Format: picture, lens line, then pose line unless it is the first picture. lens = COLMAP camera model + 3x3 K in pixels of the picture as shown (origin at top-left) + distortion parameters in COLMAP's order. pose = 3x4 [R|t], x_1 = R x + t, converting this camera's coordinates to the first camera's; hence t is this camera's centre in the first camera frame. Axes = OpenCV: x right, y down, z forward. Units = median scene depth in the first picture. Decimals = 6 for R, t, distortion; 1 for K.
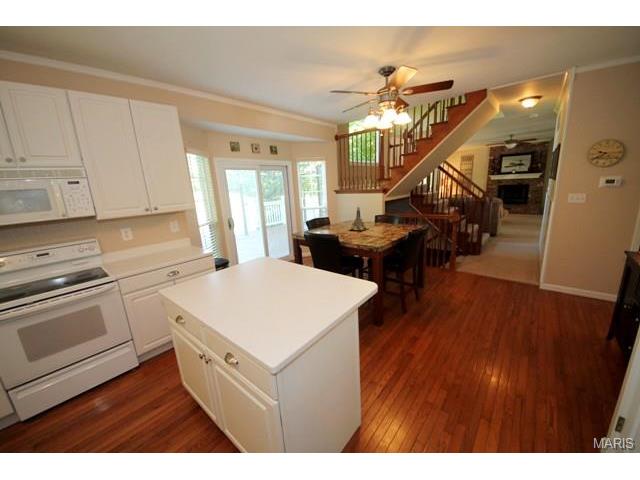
lens RADIAL K [[248.2, 0, 321.8], [0, 248.2, 241.8], [0, 0, 1]] dist [0.008689, -0.005125]
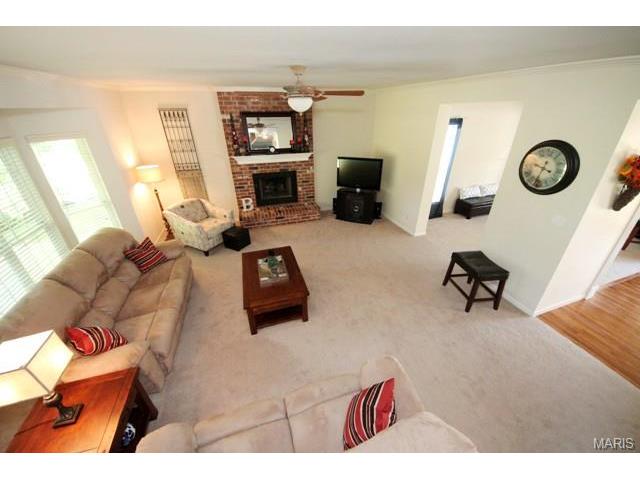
lens RADIAL K [[248.2, 0, 330.9], [0, 248.2, 247.6], [0, 0, 1]] dist [0.008689, -0.005125]
pose [[0.502913, -0.368934, 0.781643, 0.911368], [0.176735, 0.929113, 0.324828, -0.639256], [-0.846075, -0.025217, 0.532467, 1.629138]]
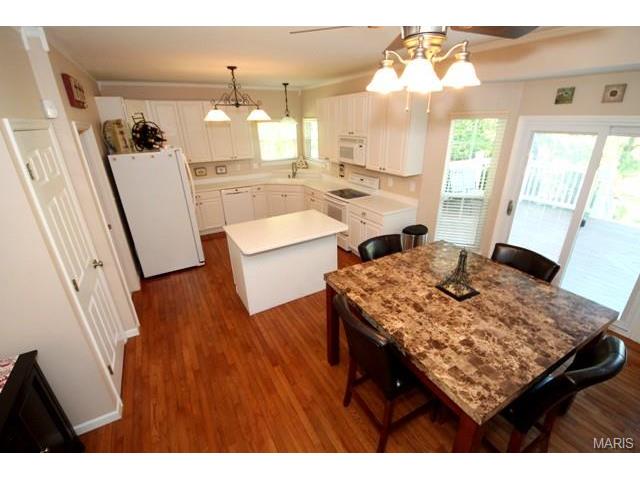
lens RADIAL K [[296.5, 0, 325.7], [0, 296.5, 237.4], [0, 0, 1]] dist [0.020534, -0.002257]
pose [[-0.332567, 0.404822, -0.851774, 0.684147], [-0.178998, 0.859670, 0.478463, -0.366944], [0.925937, 0.311586, -0.213435, 0.797571]]
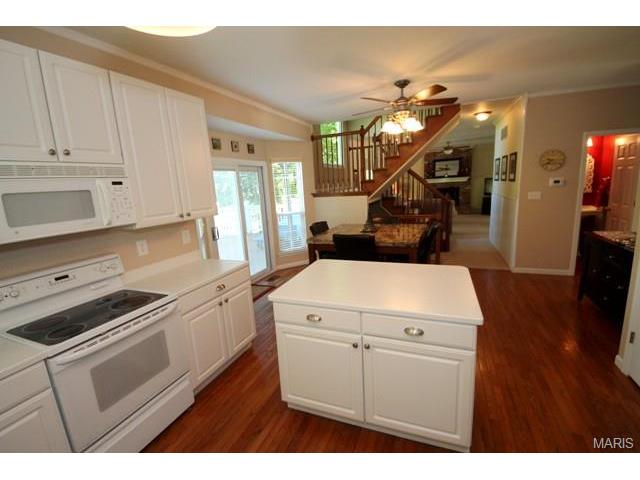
lens RADIAL K [[296.5, 0, 325.9], [0, 296.5, 238.6], [0, 0, 1]] dist [0.020534, -0.002257]
pose [[0.946228, -0.061578, 0.317585, -0.373101], [0.081945, 0.995323, -0.051163, 0.026561], [-0.312949, 0.074437, 0.946848, -0.066632]]
